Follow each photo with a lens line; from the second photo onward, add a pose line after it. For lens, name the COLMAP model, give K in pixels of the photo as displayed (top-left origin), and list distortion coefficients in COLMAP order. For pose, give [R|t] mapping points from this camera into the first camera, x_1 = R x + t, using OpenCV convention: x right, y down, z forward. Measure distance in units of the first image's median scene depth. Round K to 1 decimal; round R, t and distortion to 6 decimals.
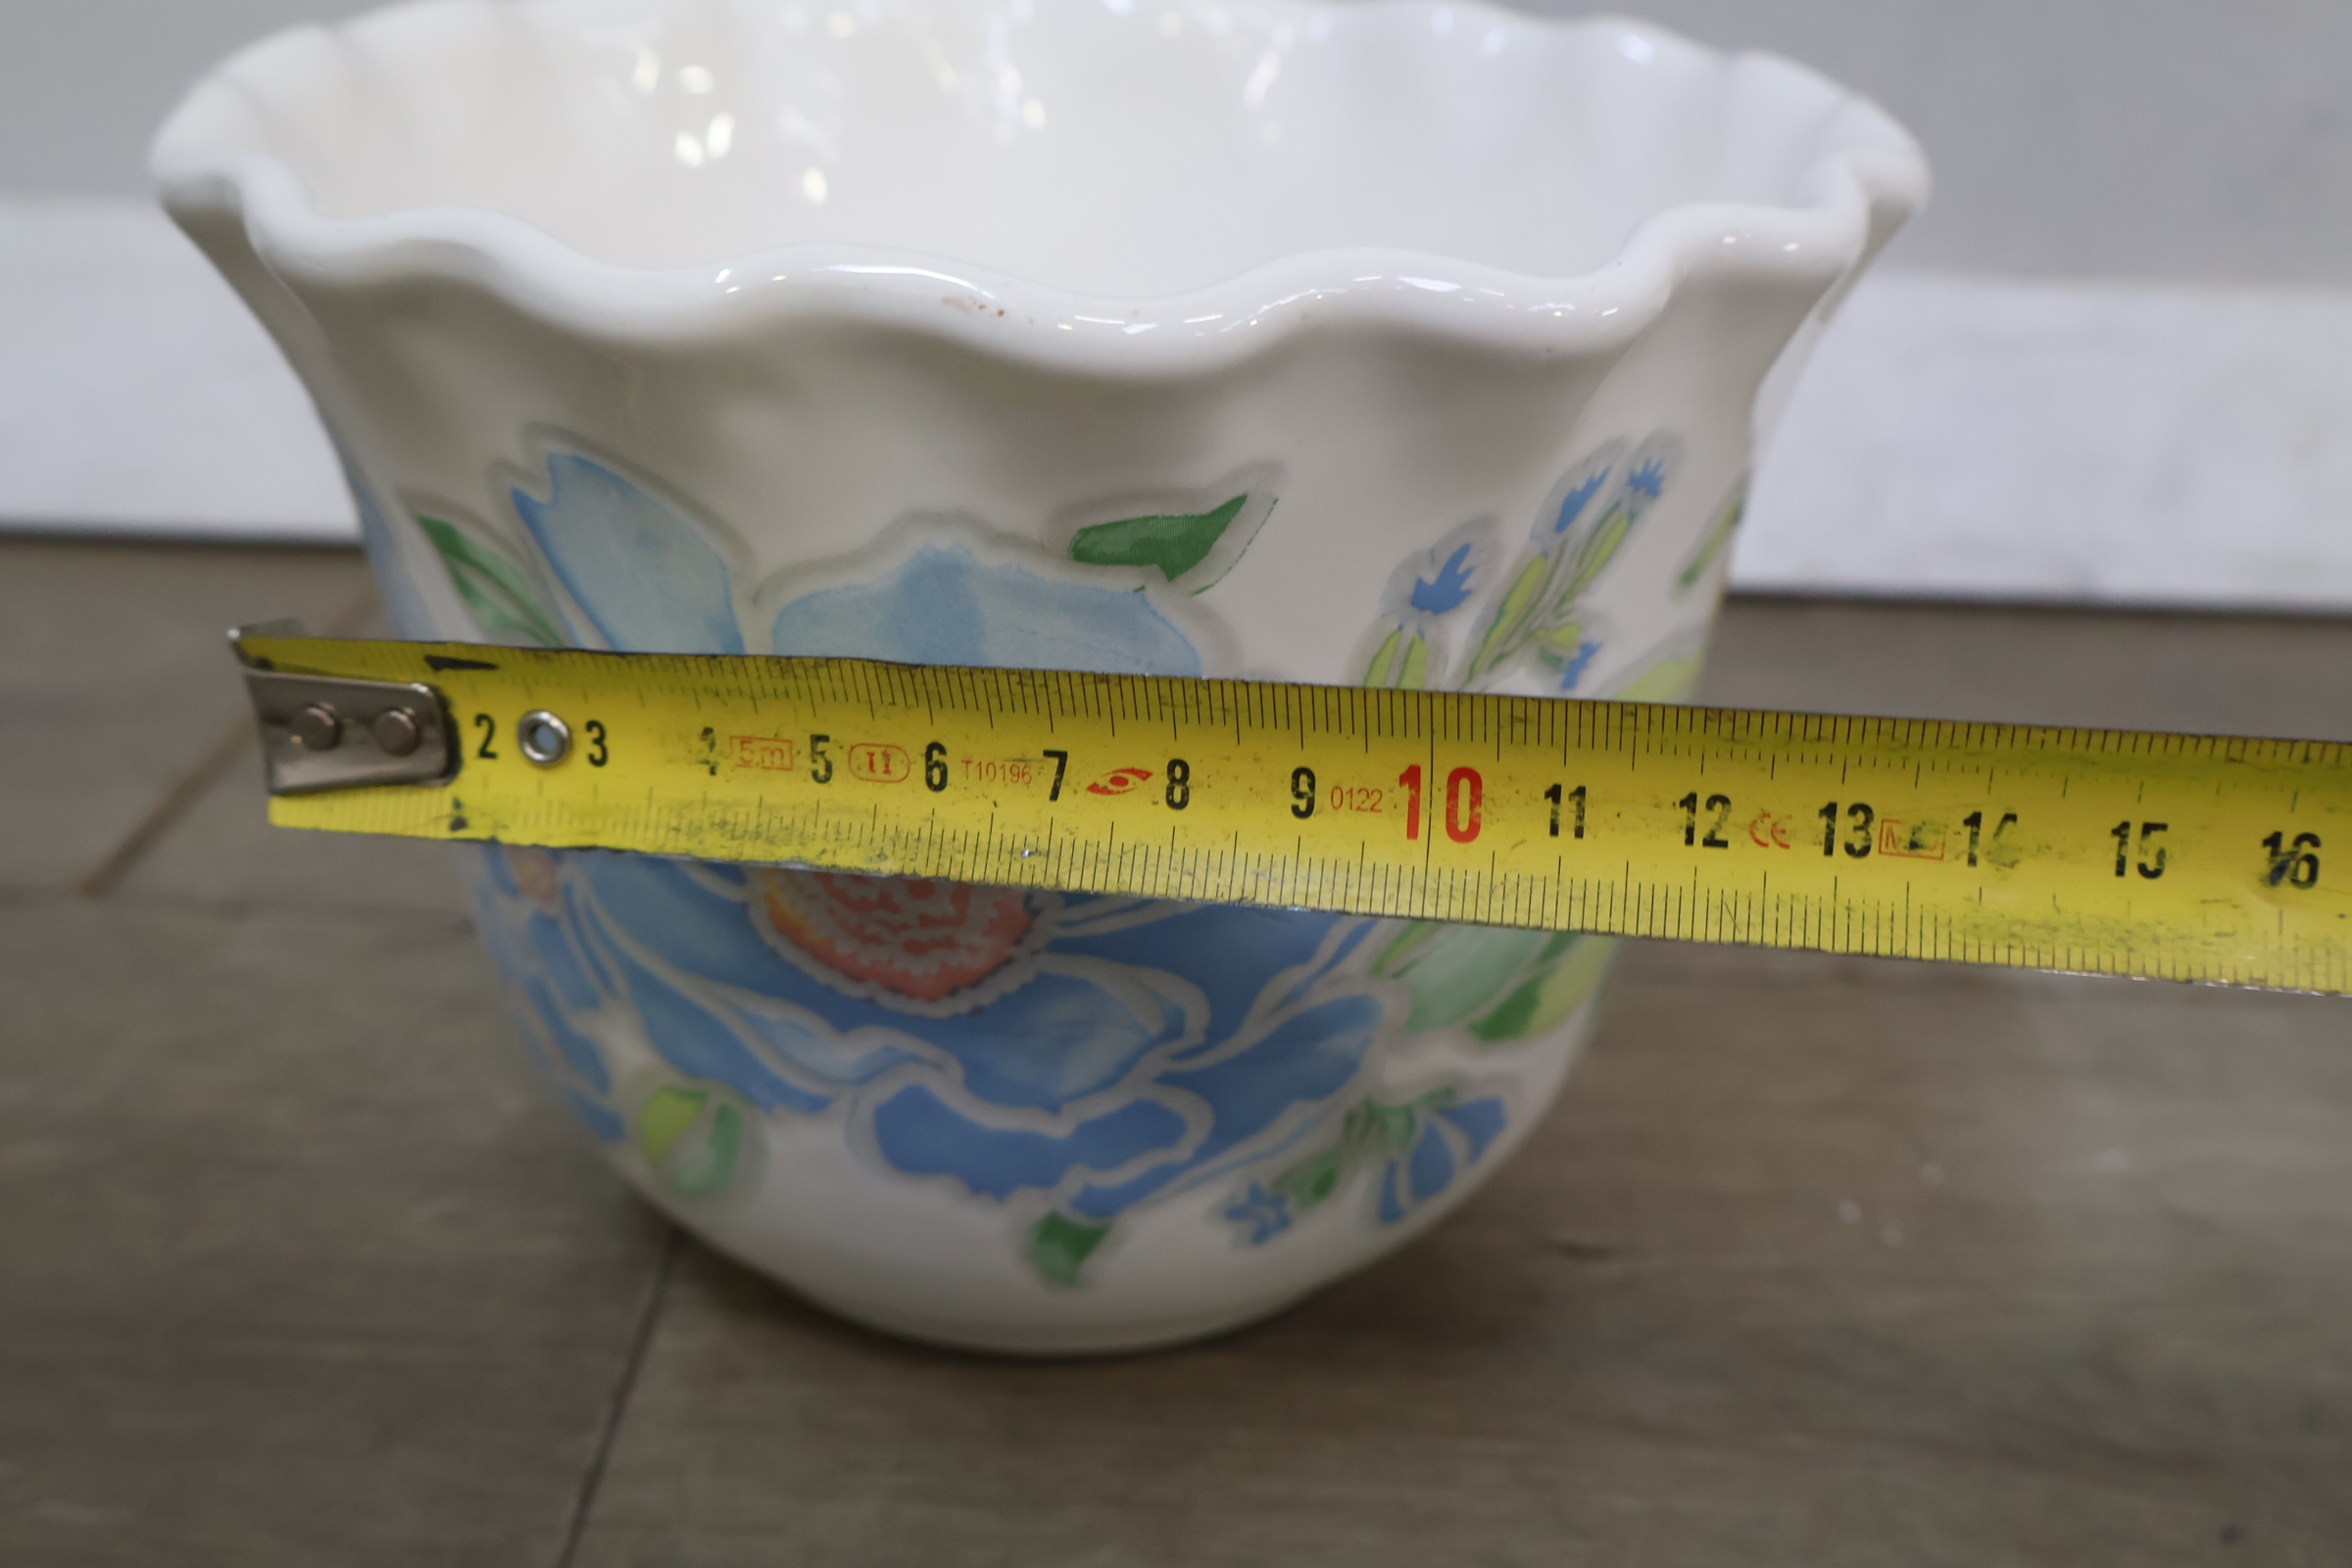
lens RADIAL K [[2237.1, 0, 1179.4], [0, 2237.1, 806.3], [0, 0, 1]] dist [-0.003185, 0.000000]
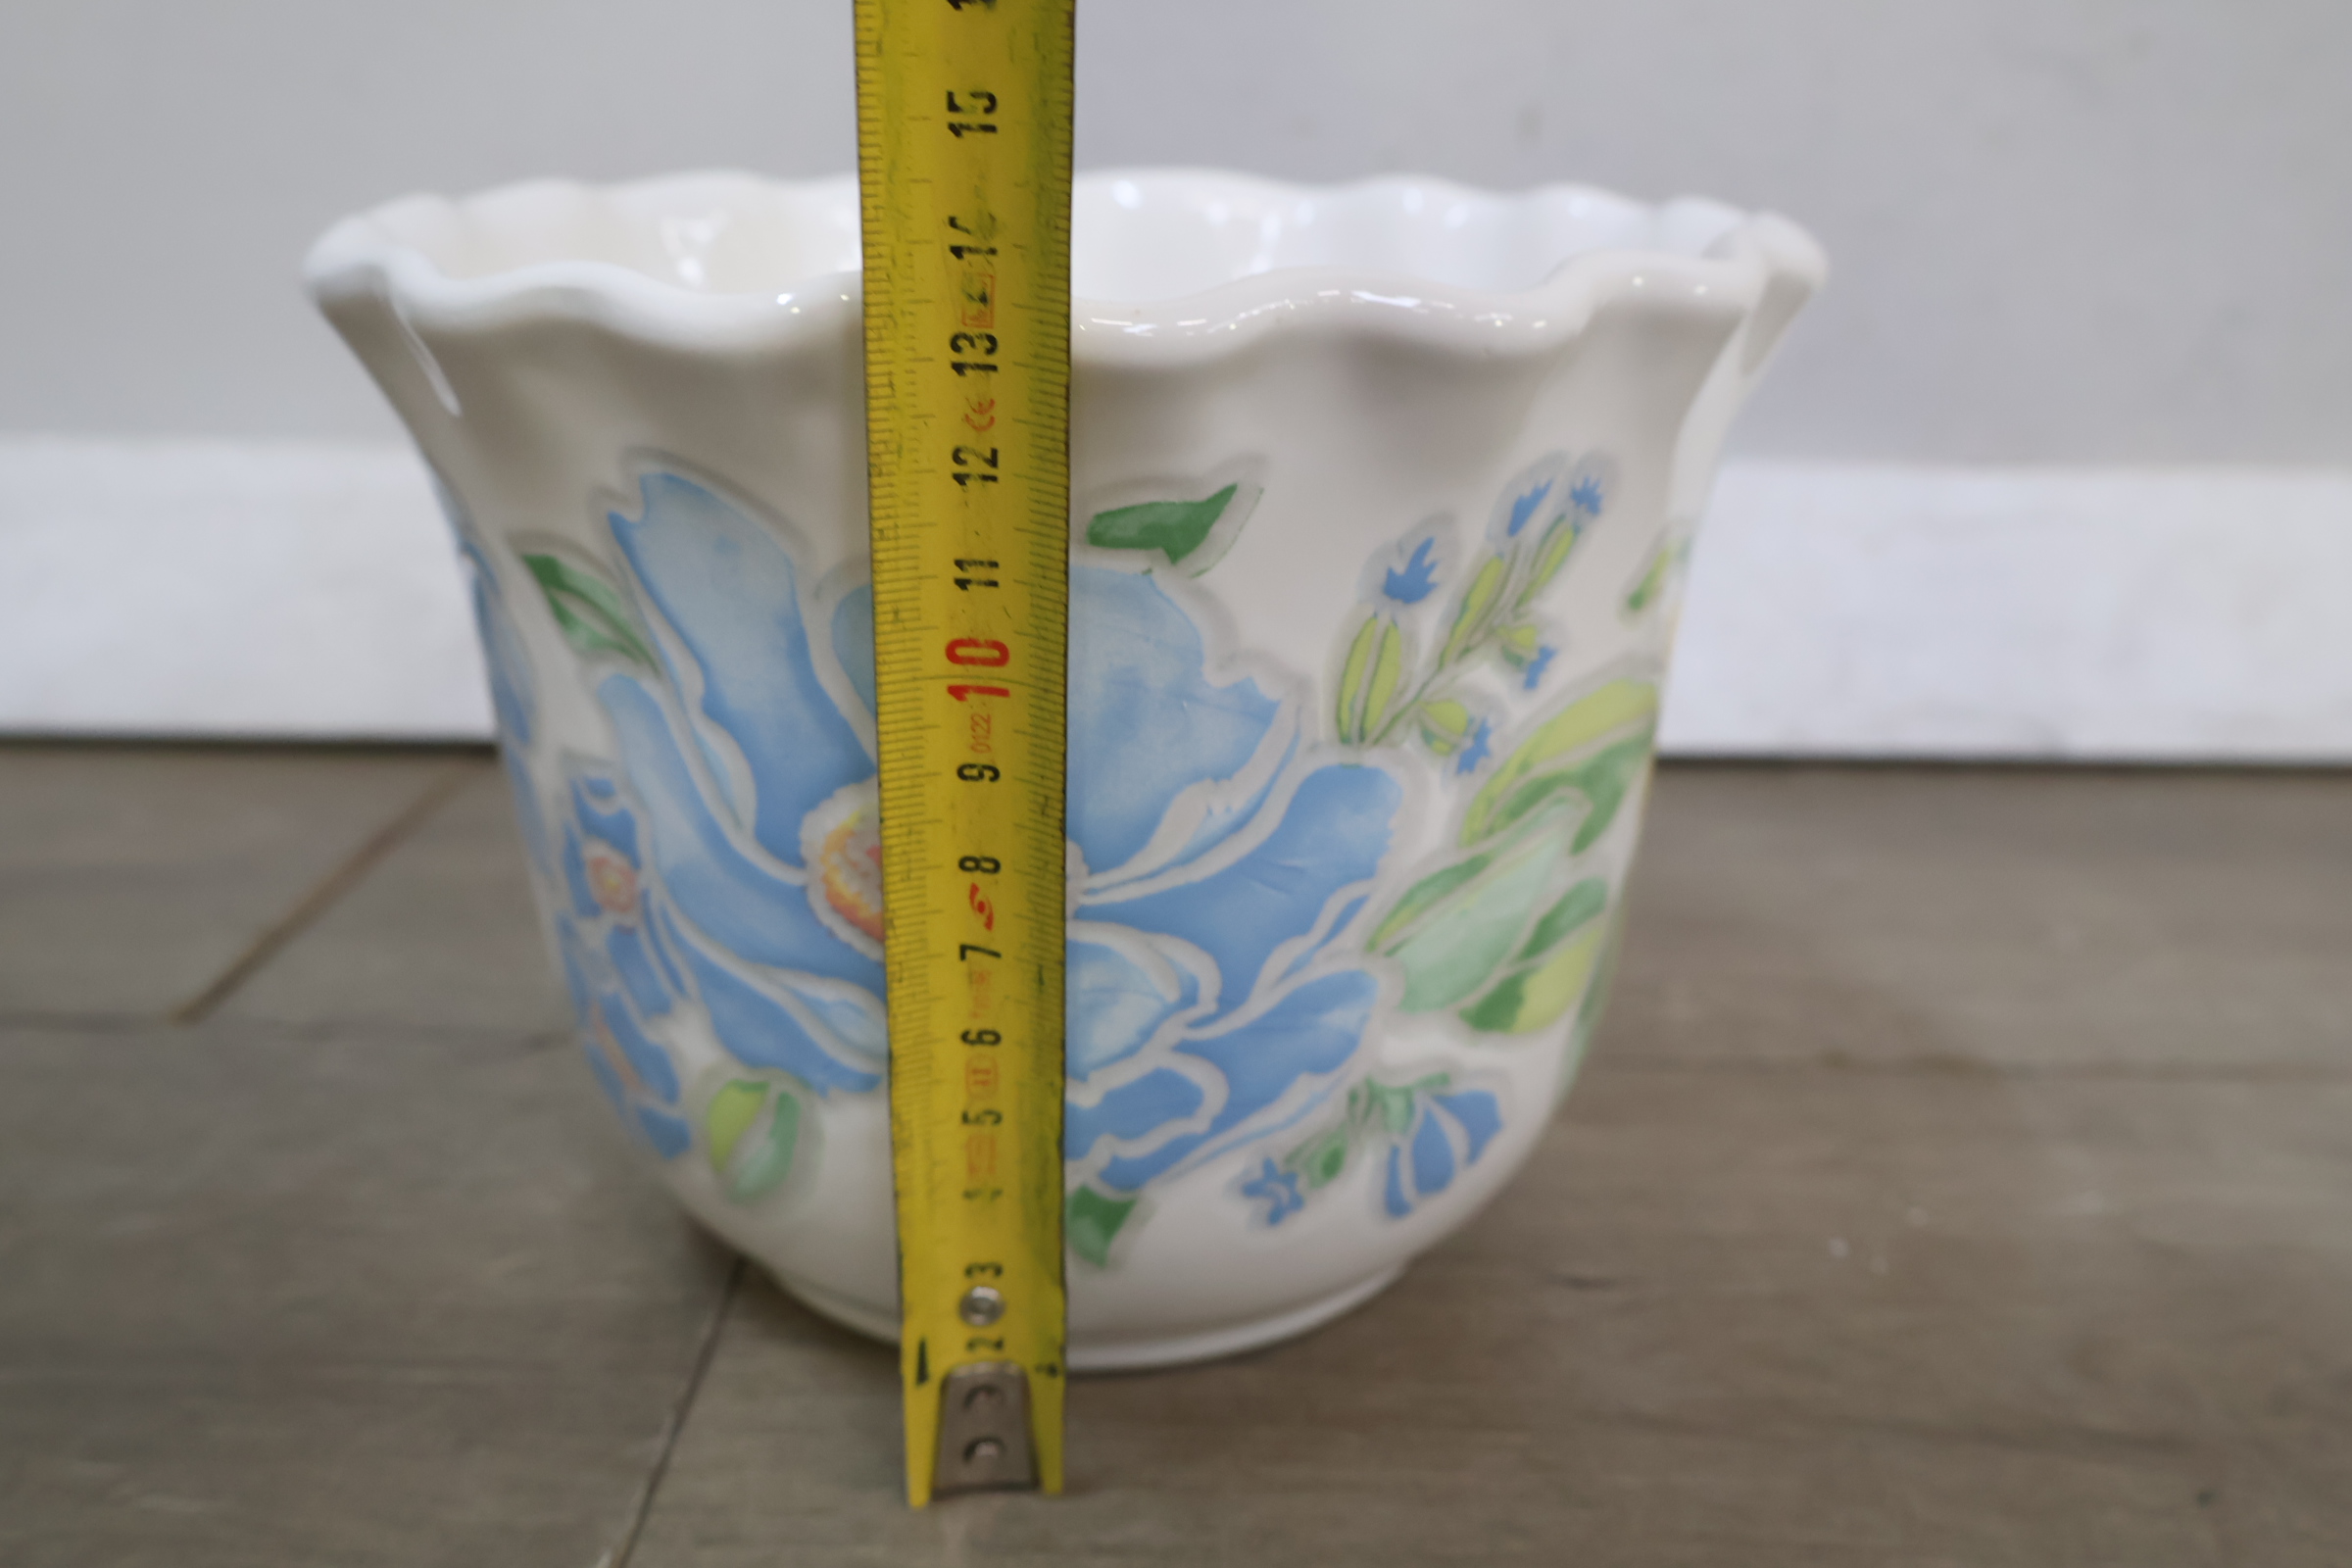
lens RADIAL K [[2237.1, 0, 1169.1], [0, 2237.1, 787.9], [0, 0, 1]] dist [-0.003185, 0.000000]
pose [[0.999551, -0.026225, -0.014516, 0.005729], [0.023799, 0.988770, -0.147537, 0.141608], [0.018222, 0.147125, 0.988950, -0.101692]]
